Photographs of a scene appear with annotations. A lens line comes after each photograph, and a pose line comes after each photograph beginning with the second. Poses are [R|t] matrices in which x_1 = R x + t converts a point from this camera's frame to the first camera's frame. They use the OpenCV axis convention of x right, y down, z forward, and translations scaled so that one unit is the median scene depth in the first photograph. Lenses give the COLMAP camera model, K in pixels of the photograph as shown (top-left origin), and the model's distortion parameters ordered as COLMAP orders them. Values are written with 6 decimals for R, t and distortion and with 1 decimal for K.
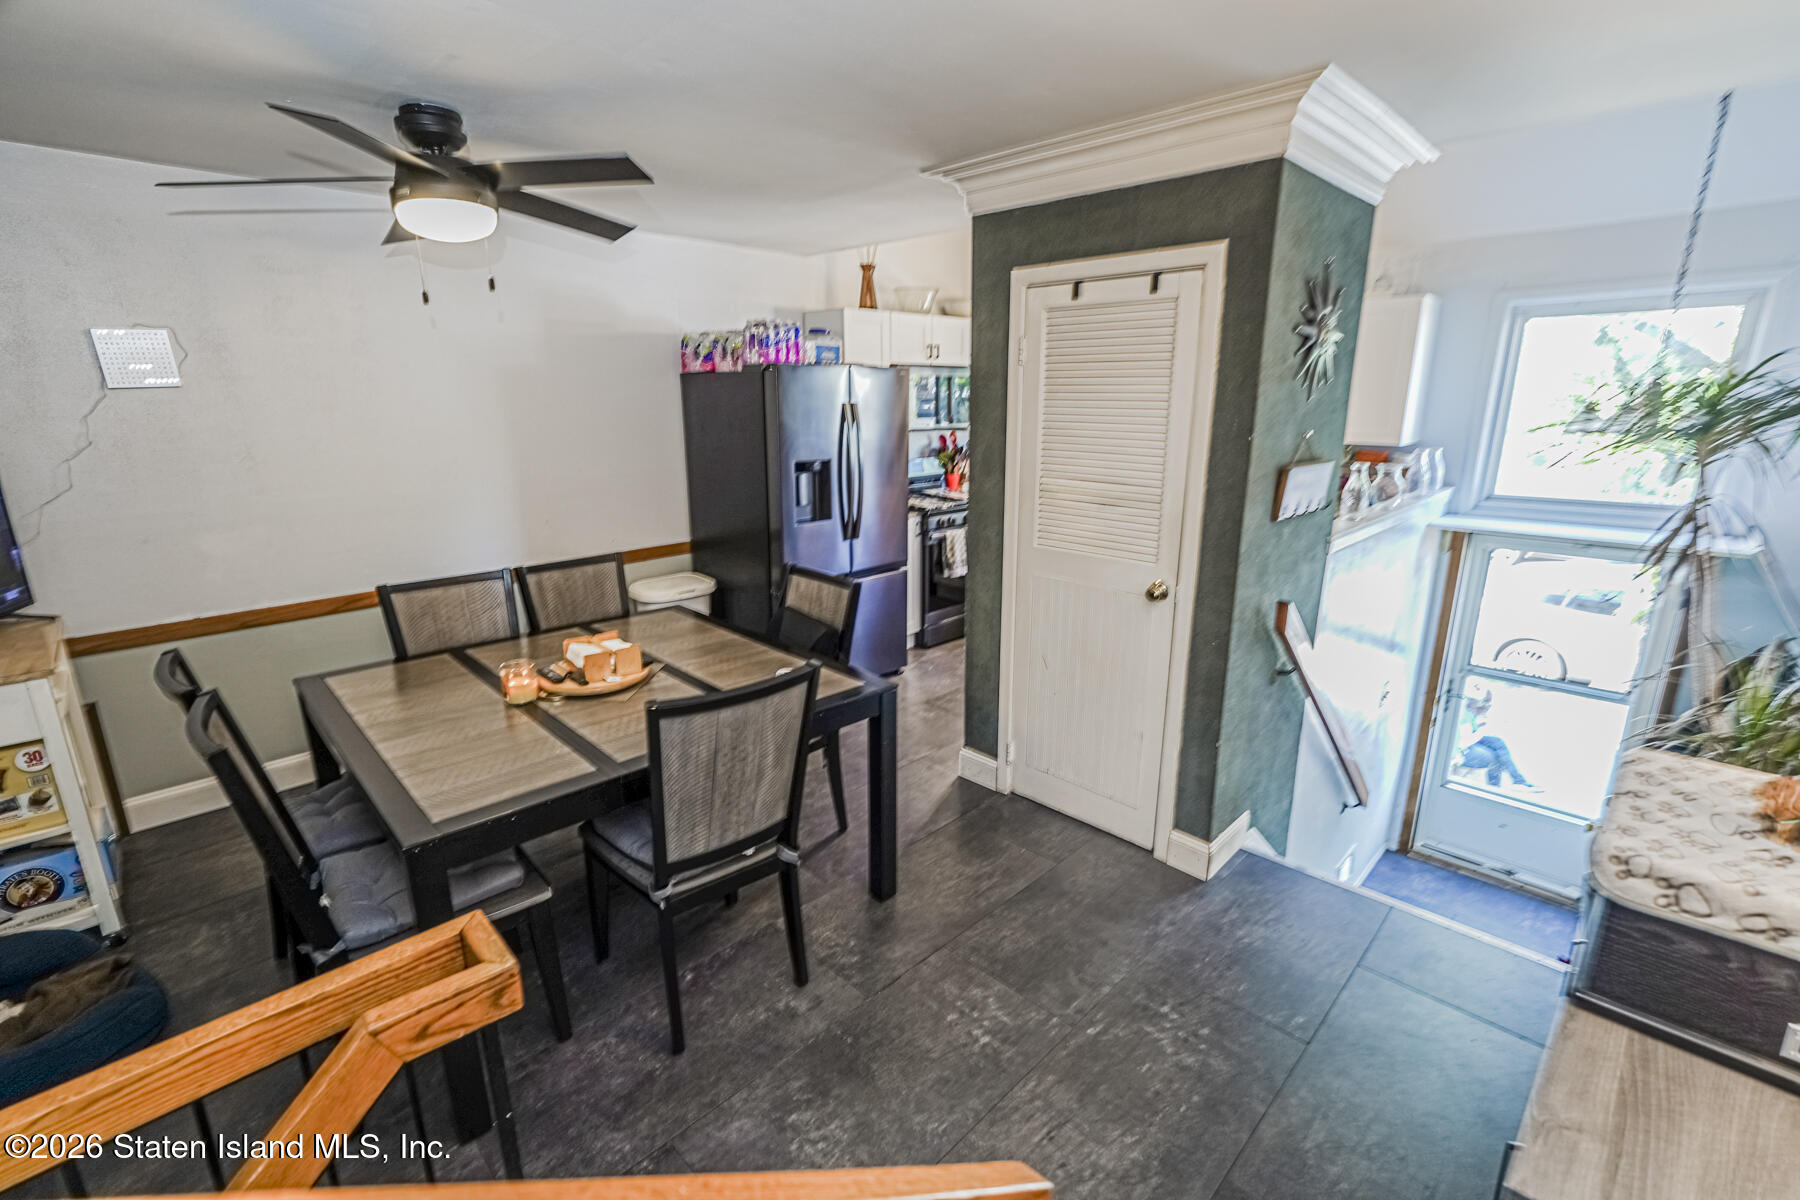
lens RADIAL K [[795.4, 0, 898.1], [0, 795.4, 599.1], [0, 0, 1]] dist [-0.002472, 0.006721]
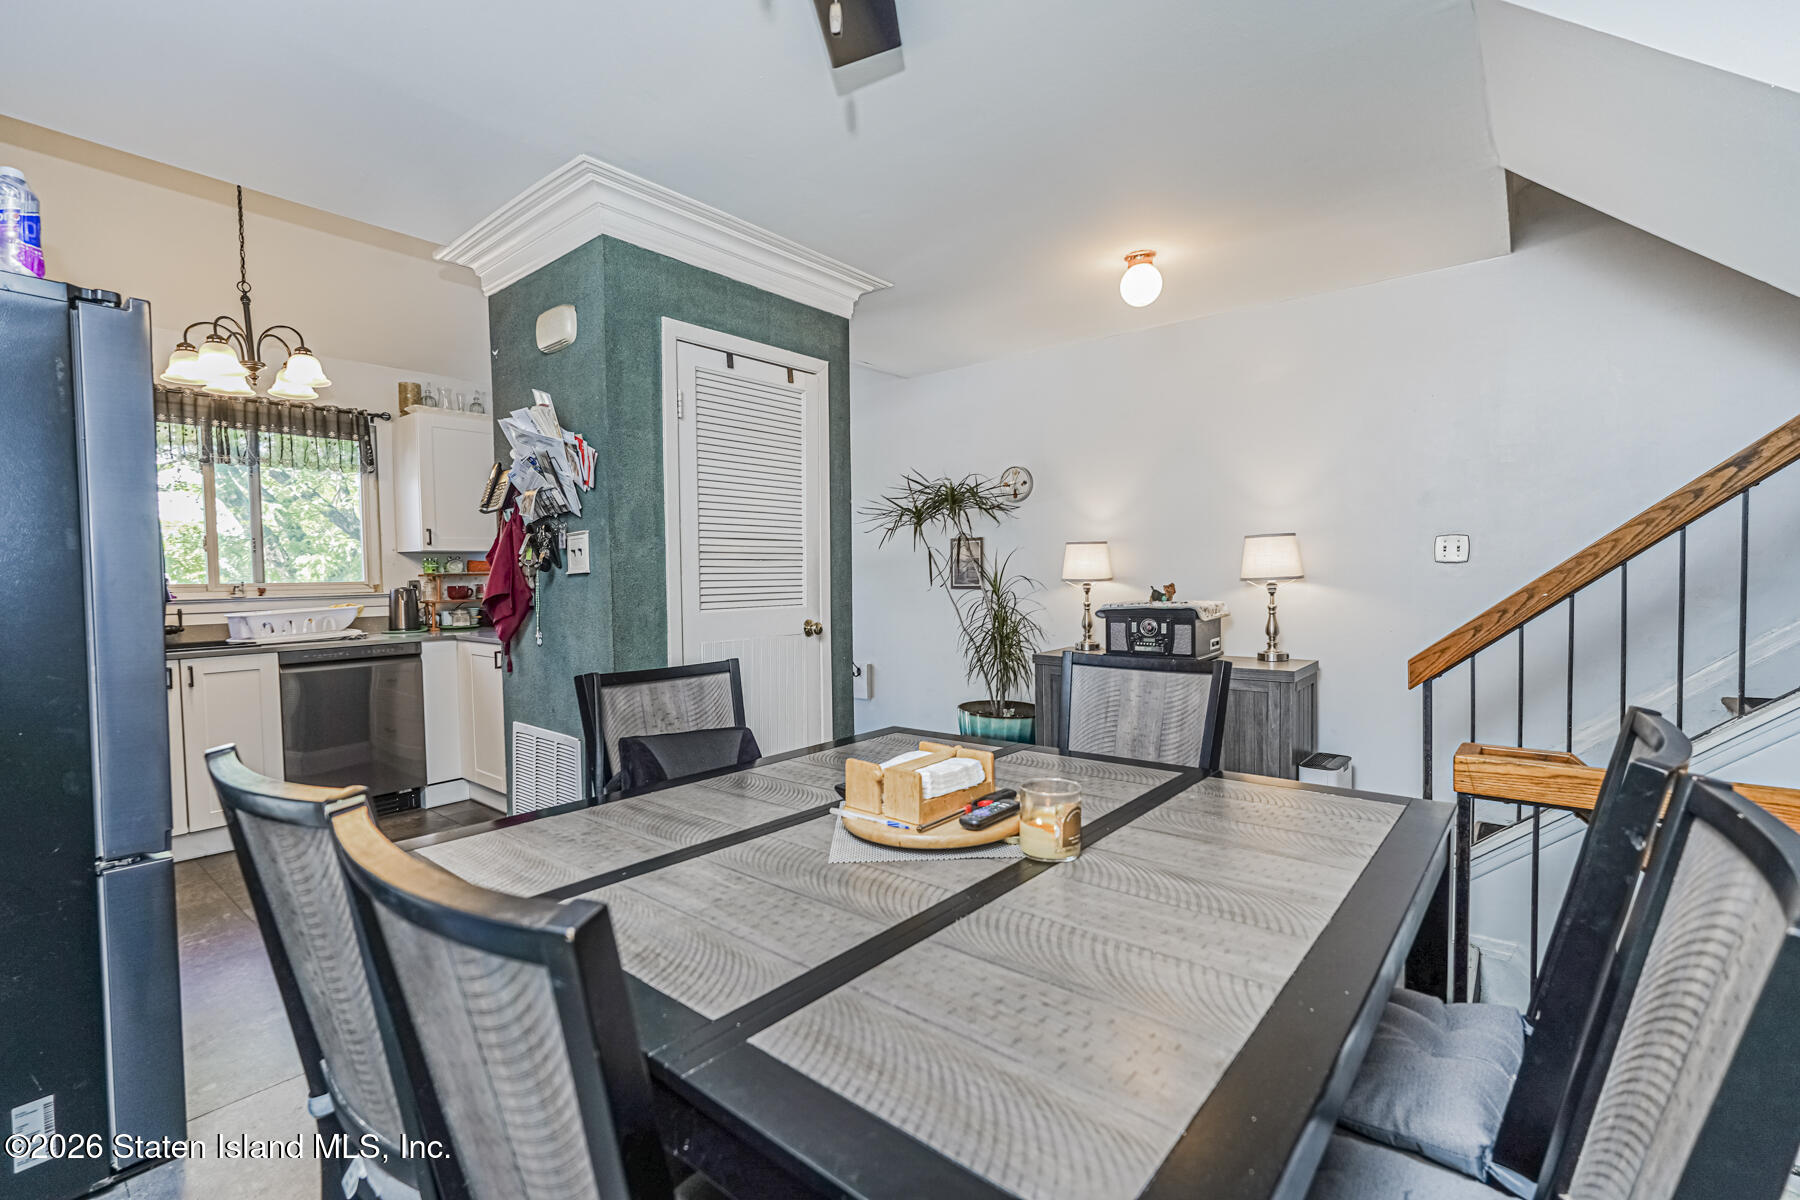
lens RADIAL K [[795.4, 0, 897.0], [0, 795.4, 598.5], [0, 0, 1]] dist [-0.002472, 0.006721]
pose [[-0.087659, -0.028193, 0.995752, -0.813425], [0.269961, 0.961520, 0.050989, -0.074016], [-0.958873, 0.273283, -0.076675, 0.904825]]
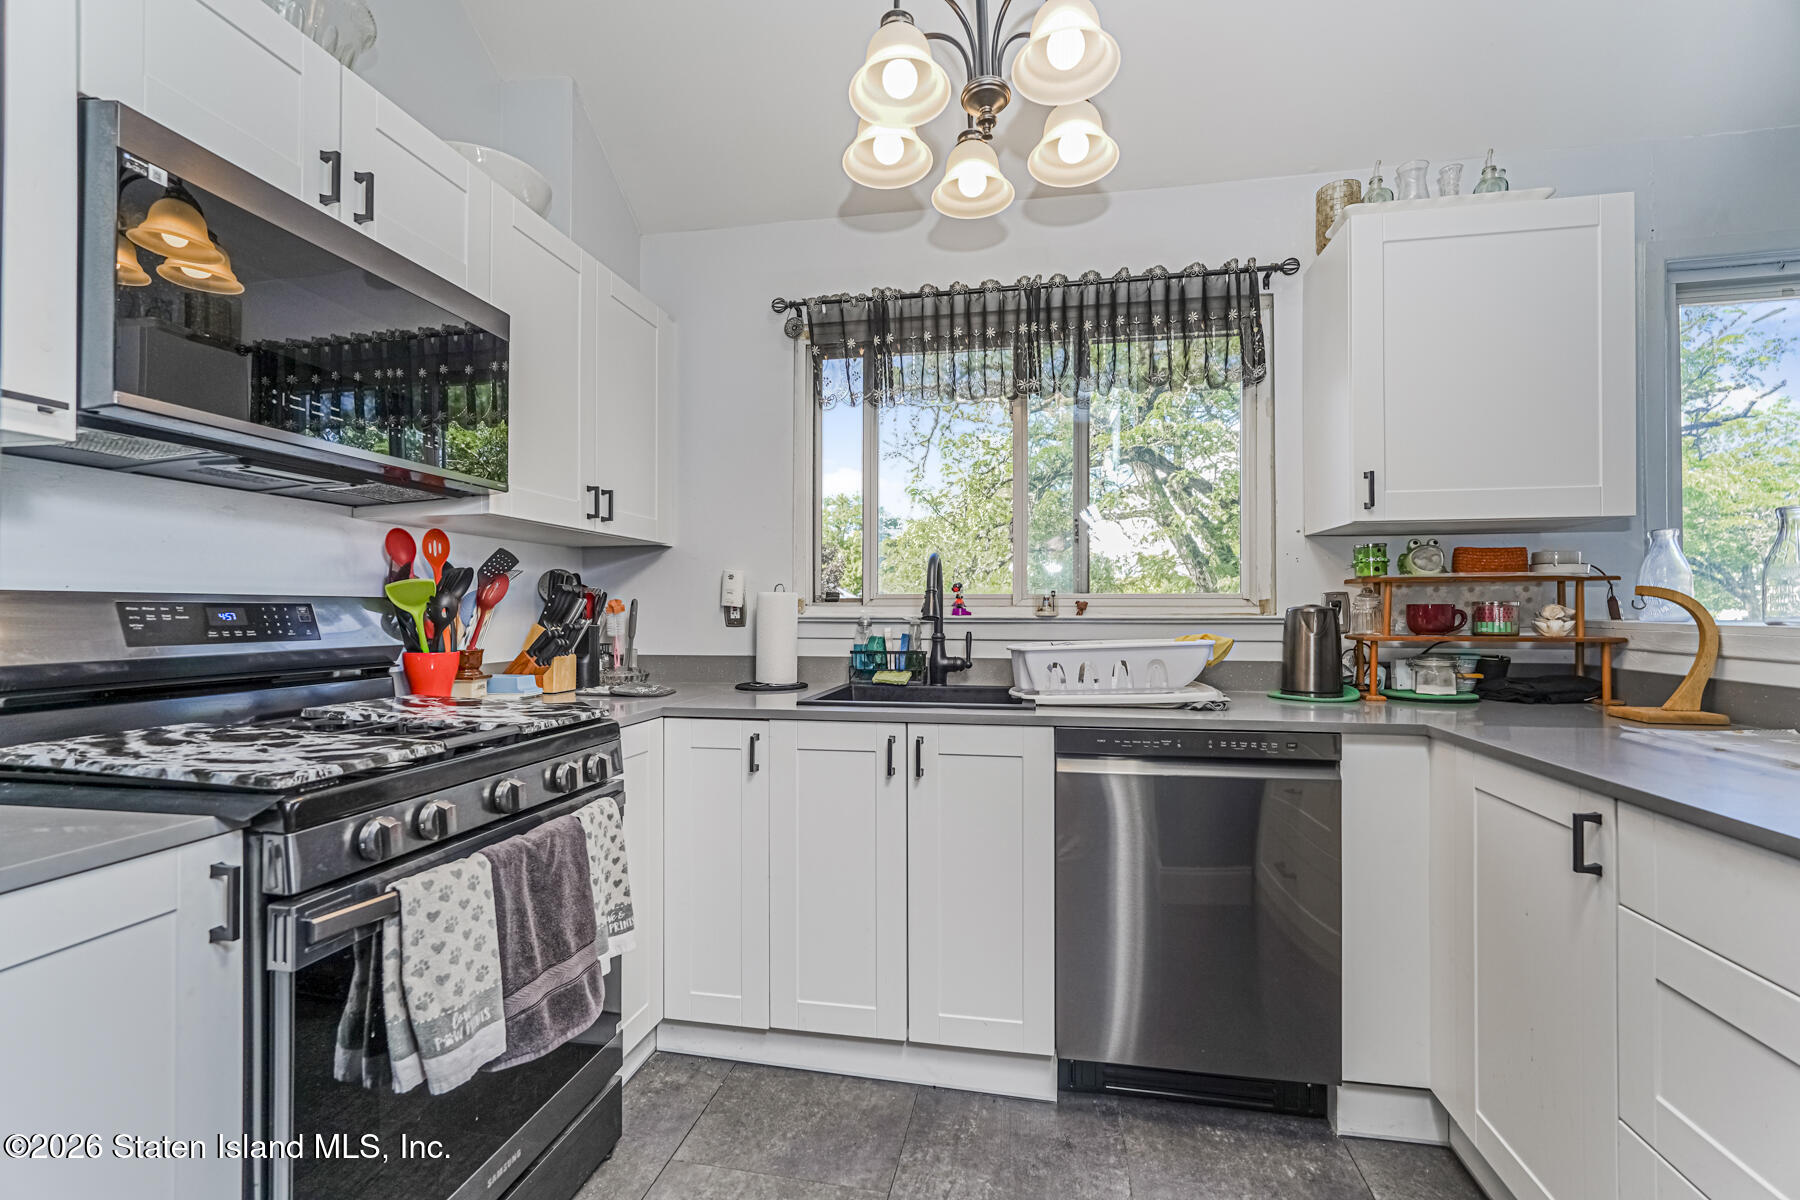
lens RADIAL K [[795.4, 0, 902.5], [0, 795.4, 600.7], [0, 0, 1]] dist [-0.002472, 0.006721]
pose [[0.828476, 0.014132, 0.559846, 0.094008], [0.138837, 0.963291, -0.229770, -0.162575], [-0.542541, 0.268086, 0.796102, 1.322830]]
